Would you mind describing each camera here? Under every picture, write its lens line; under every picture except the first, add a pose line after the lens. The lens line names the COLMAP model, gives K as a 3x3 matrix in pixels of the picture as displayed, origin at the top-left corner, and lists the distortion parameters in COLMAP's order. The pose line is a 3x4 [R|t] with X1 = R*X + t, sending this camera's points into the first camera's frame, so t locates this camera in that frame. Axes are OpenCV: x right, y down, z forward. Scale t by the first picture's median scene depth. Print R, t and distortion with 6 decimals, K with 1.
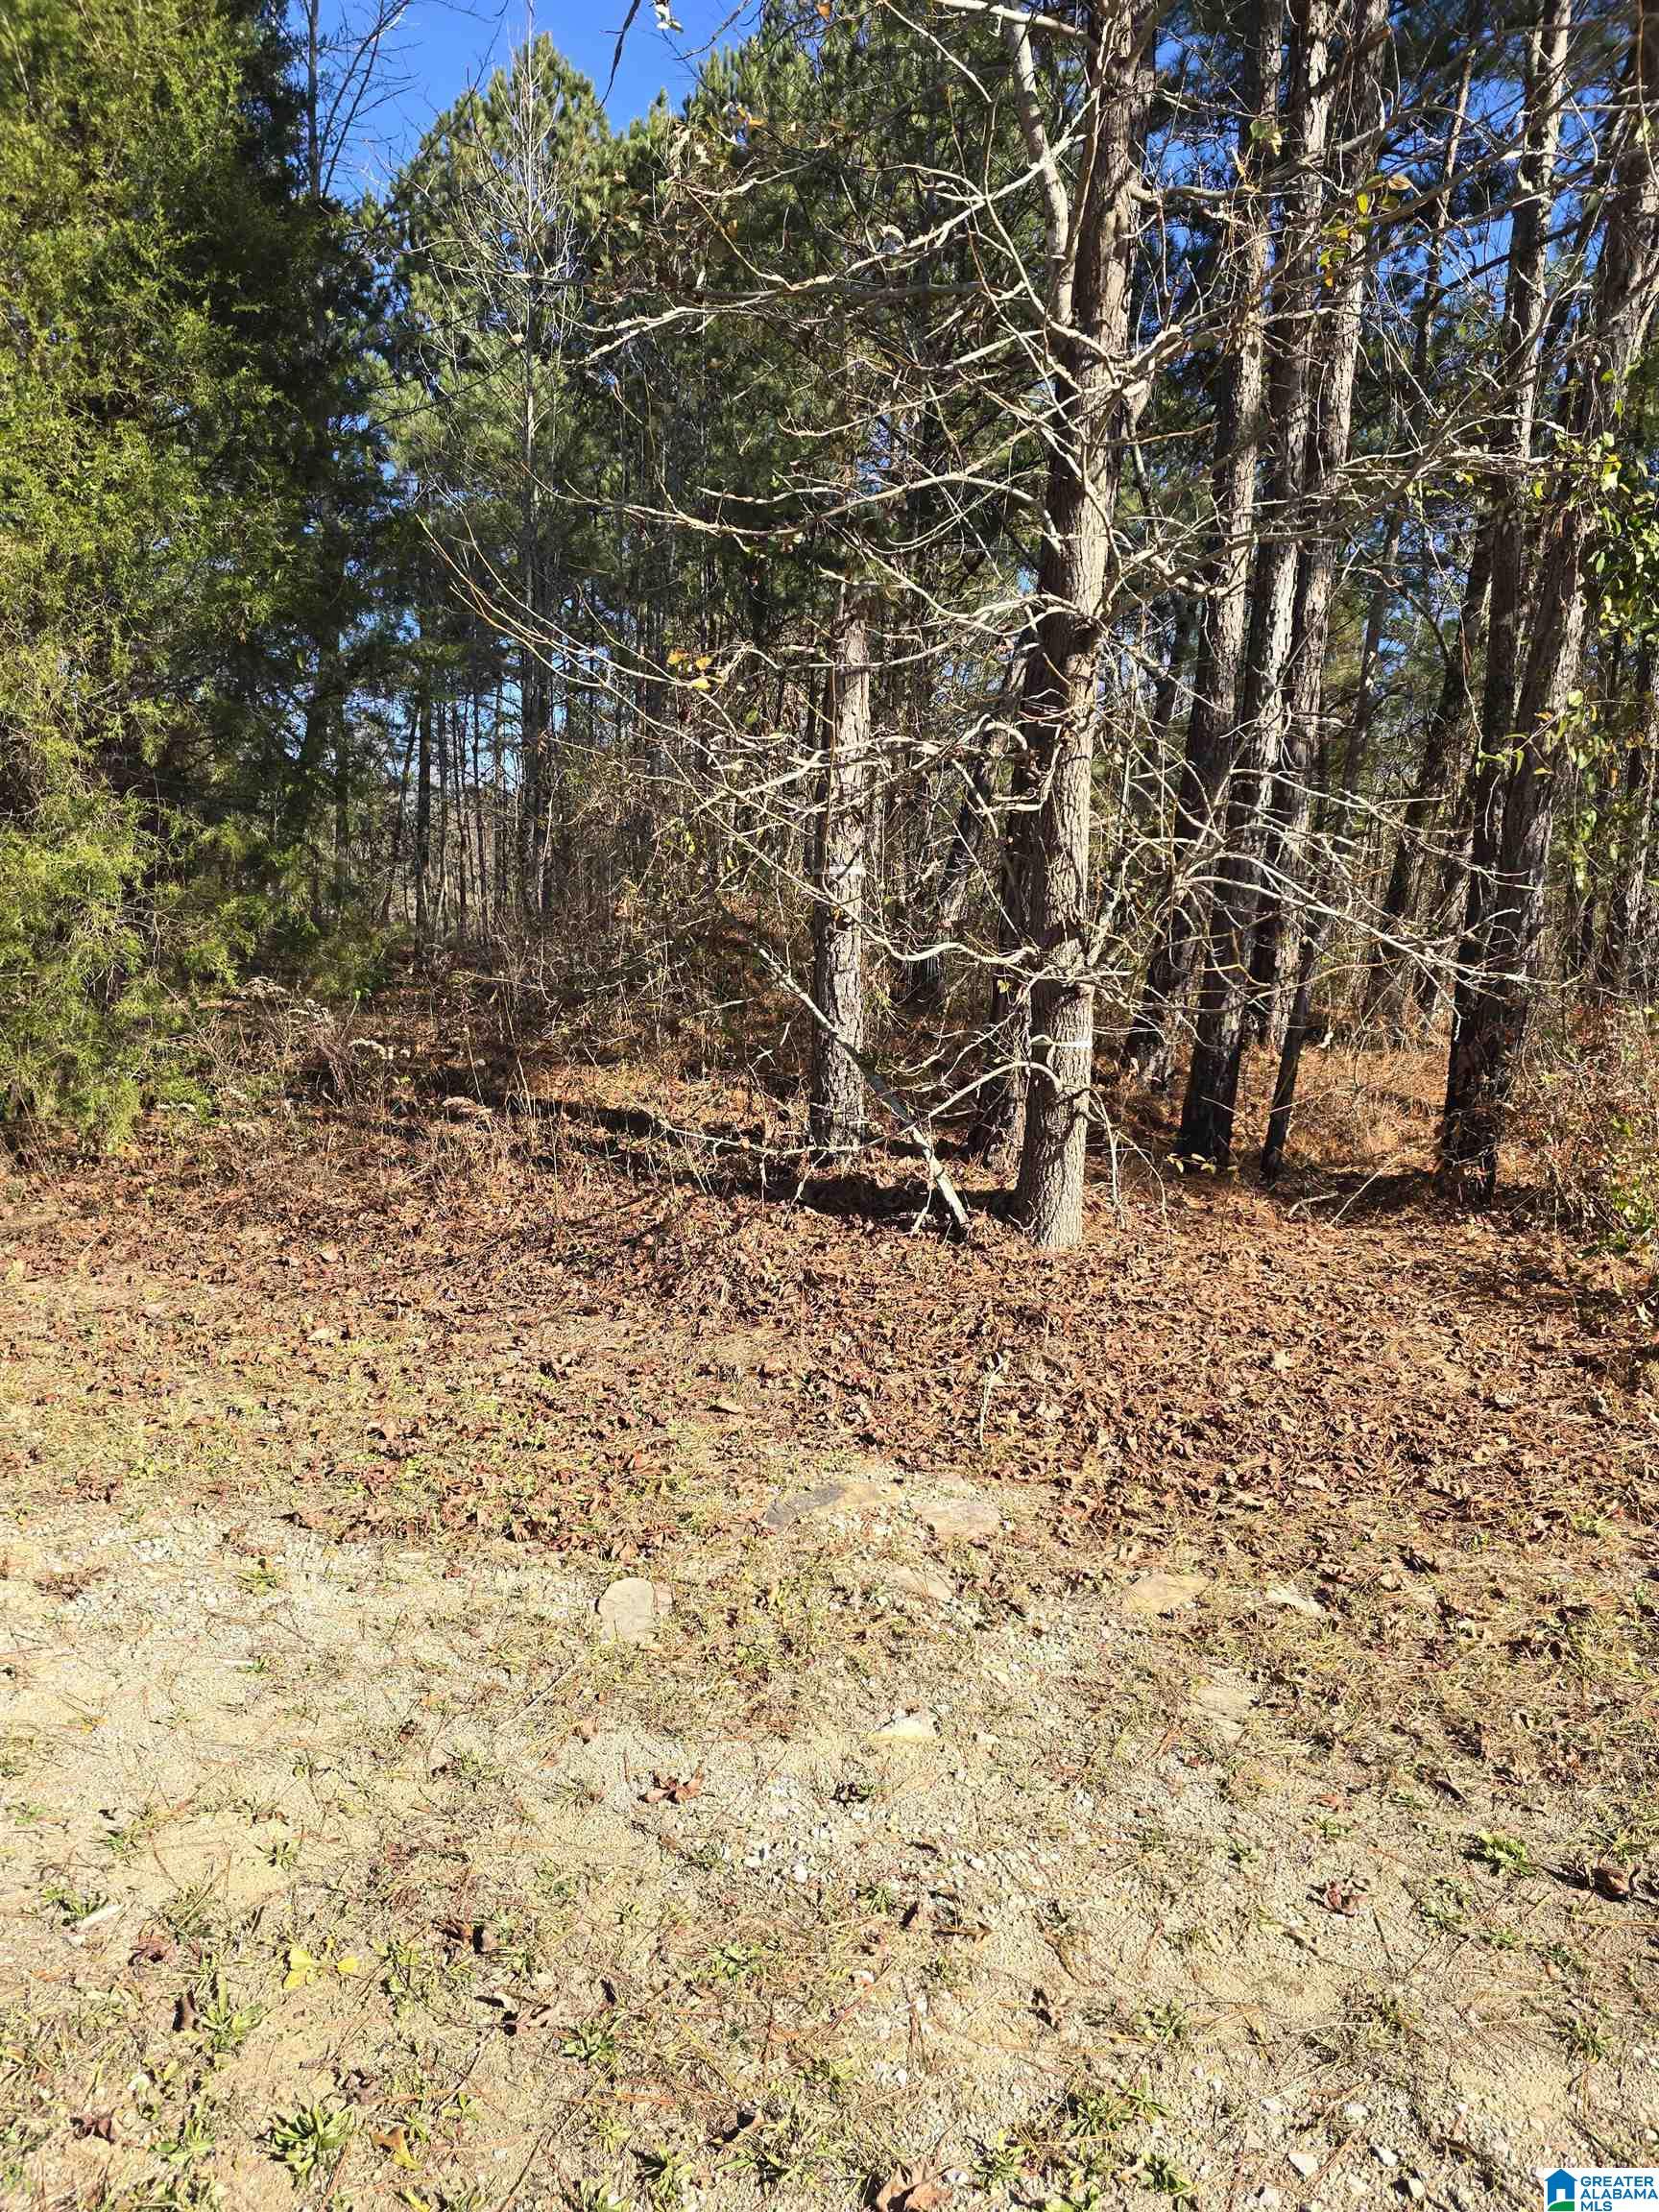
lens RADIAL K [[1492.8, 0, 836.4], [0, 1492.8, 1126.8], [0, 0, 1]] dist [0.069169, -0.069756]
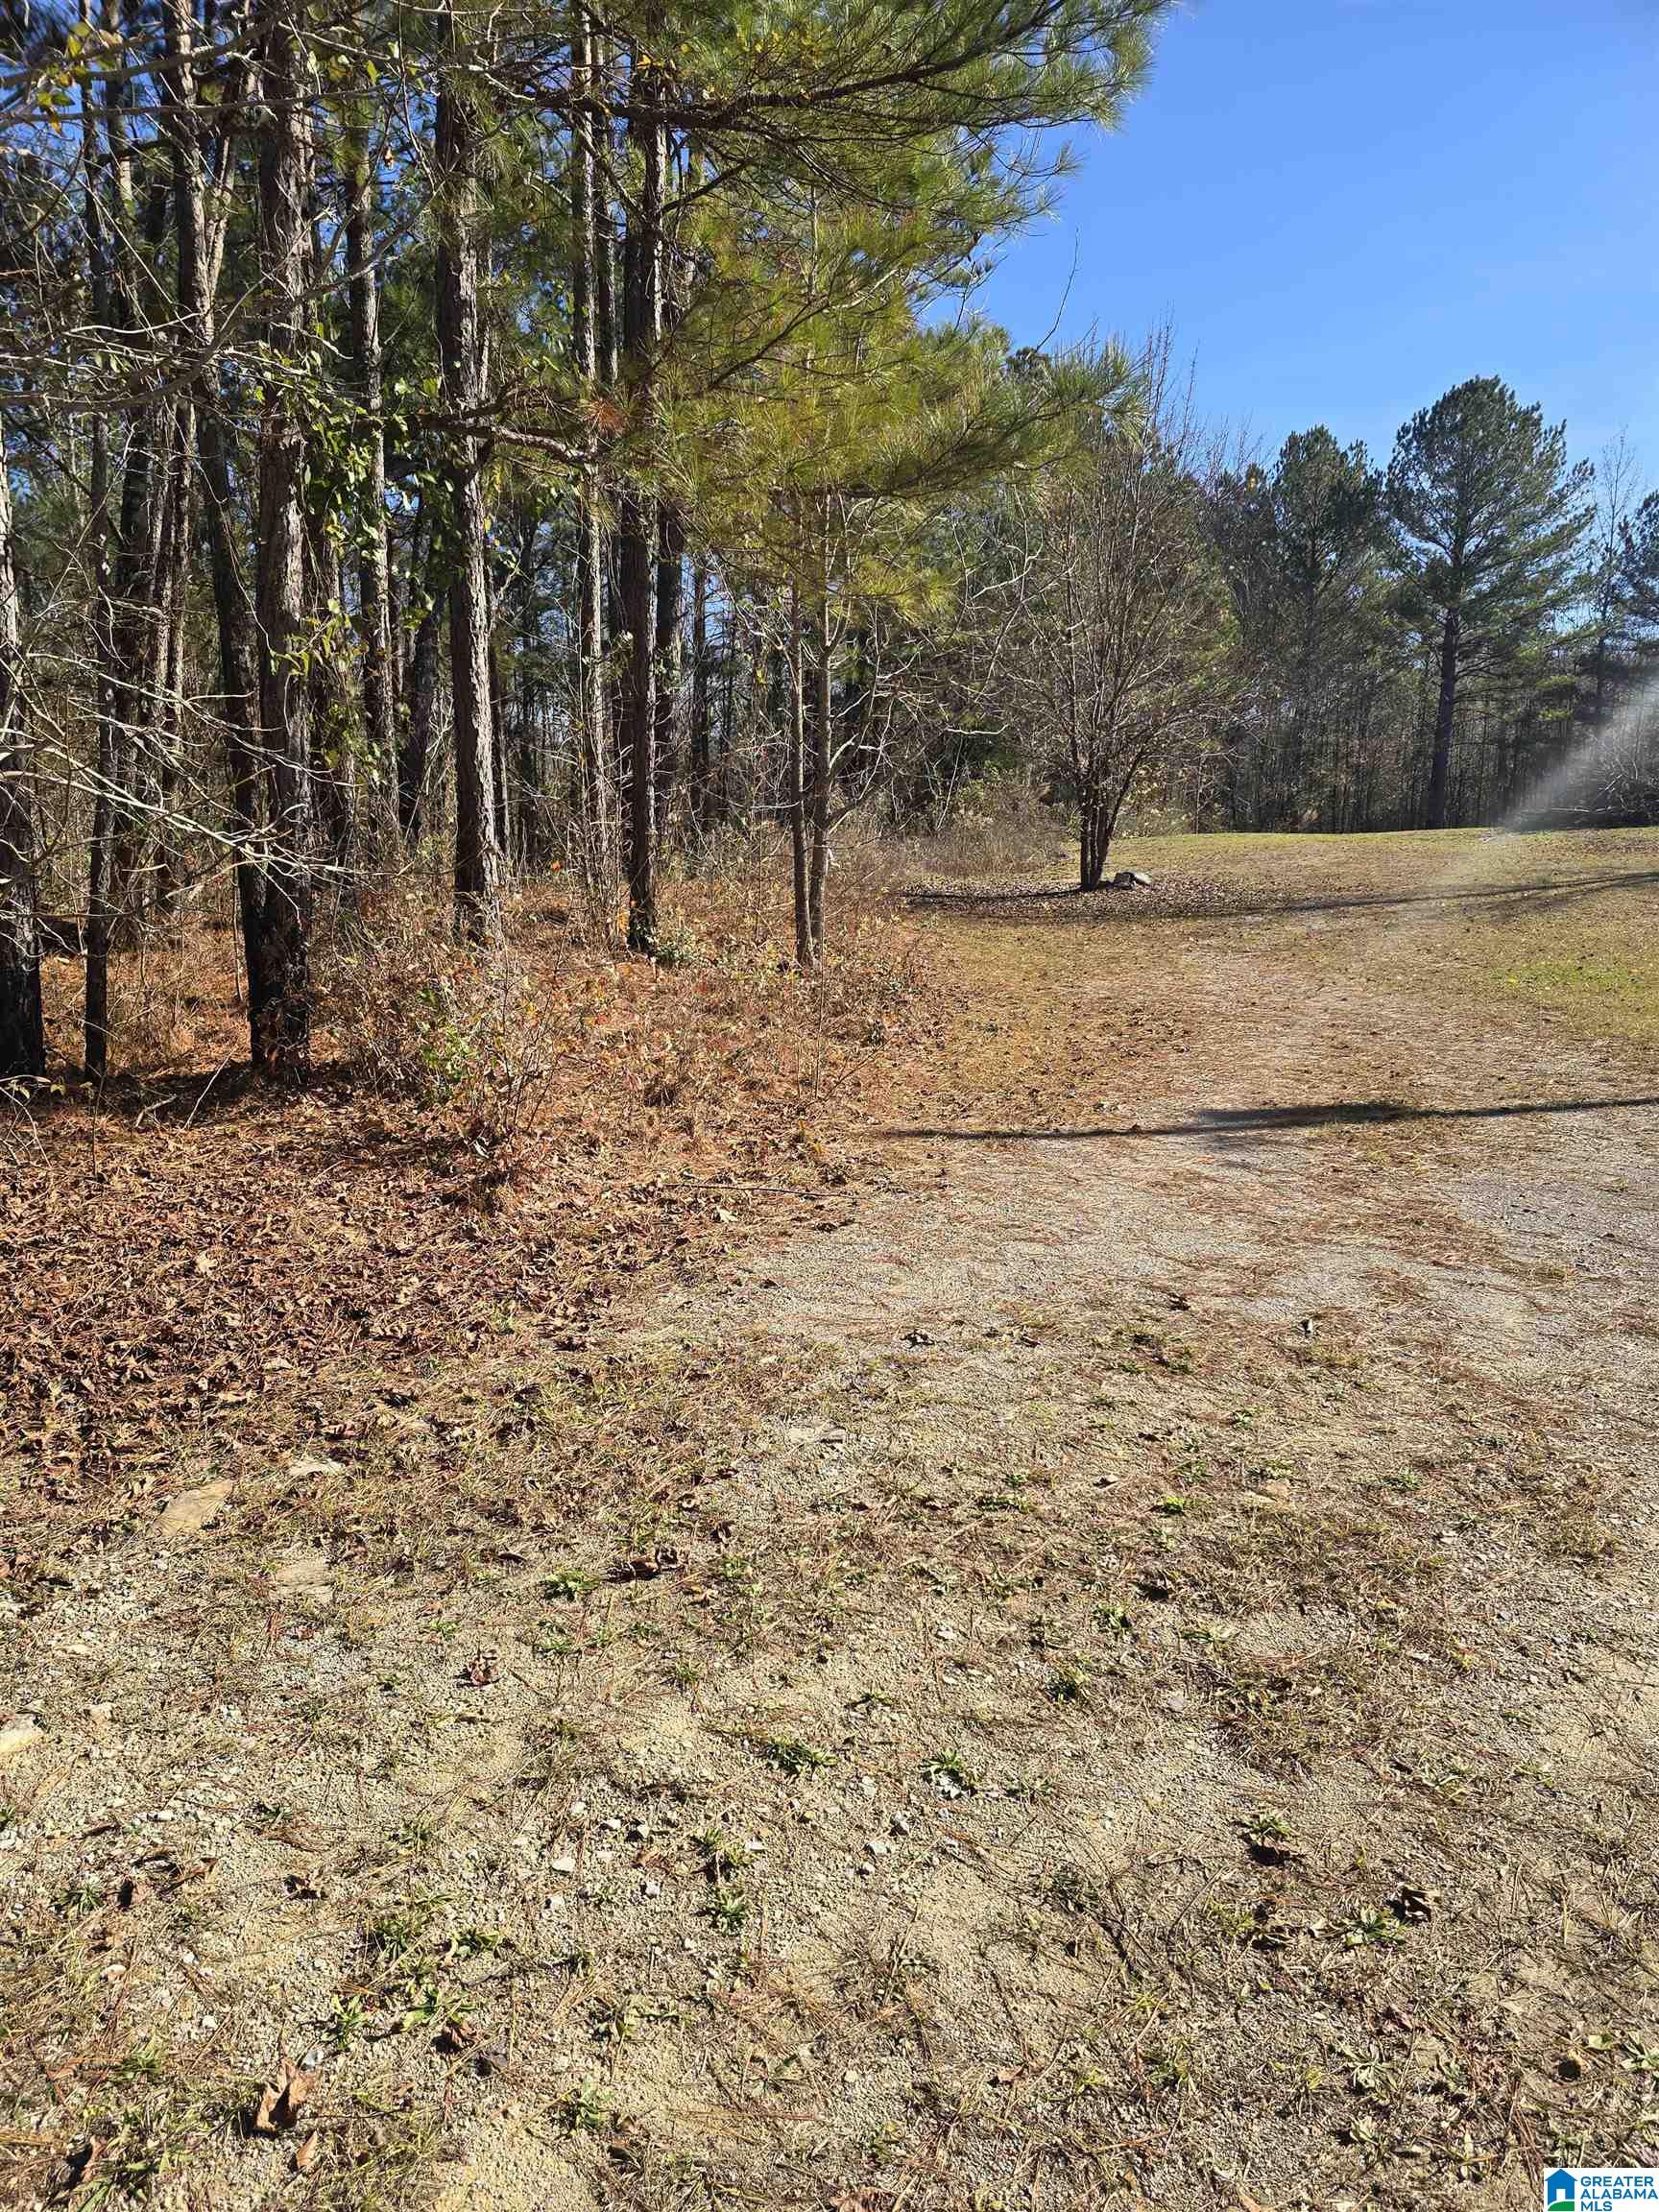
lens RADIAL K [[1492.8, 0, 802.4], [0, 1492.8, 1151.1], [0, 0, 1]] dist [0.069169, -0.069756]
pose [[0.648357, -0.191486, 0.736862, -0.195768], [0.130855, 0.981479, 0.139916, -0.007444], [-0.750007, 0.005706, 0.661406, 0.037838]]
